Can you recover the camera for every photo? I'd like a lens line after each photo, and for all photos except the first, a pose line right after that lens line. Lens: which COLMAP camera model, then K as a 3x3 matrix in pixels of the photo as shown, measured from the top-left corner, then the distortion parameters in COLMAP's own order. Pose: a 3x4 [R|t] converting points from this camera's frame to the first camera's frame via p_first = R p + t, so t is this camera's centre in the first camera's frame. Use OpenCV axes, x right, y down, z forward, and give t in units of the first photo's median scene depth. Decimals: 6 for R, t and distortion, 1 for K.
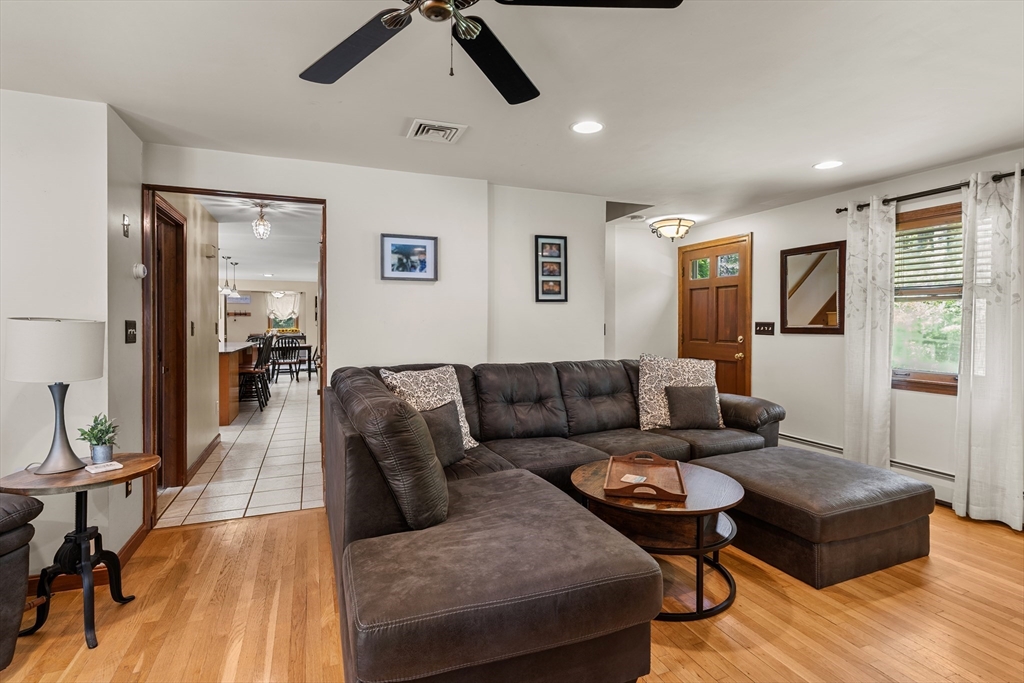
lens RADIAL K [[494.0, 0, 516.9], [0, 494.0, 338.4], [0, 0, 1]] dist [0.004063, -0.000452]
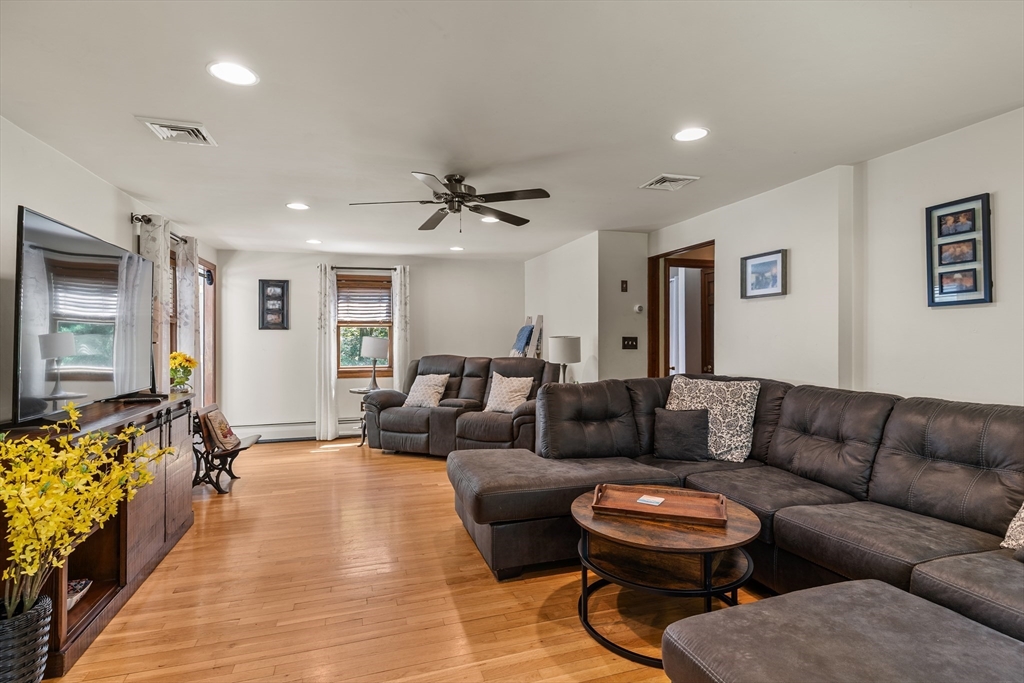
lens RADIAL K [[494.0, 0, 518.6], [0, 494.0, 335.9], [0, 0, 1]] dist [0.004063, -0.000452]
pose [[-0.083261, -0.002513, -0.996525, 0.756113], [-0.035724, 0.999362, 0.000465, -0.014577], [0.995887, 0.035639, -0.083298, 0.501979]]
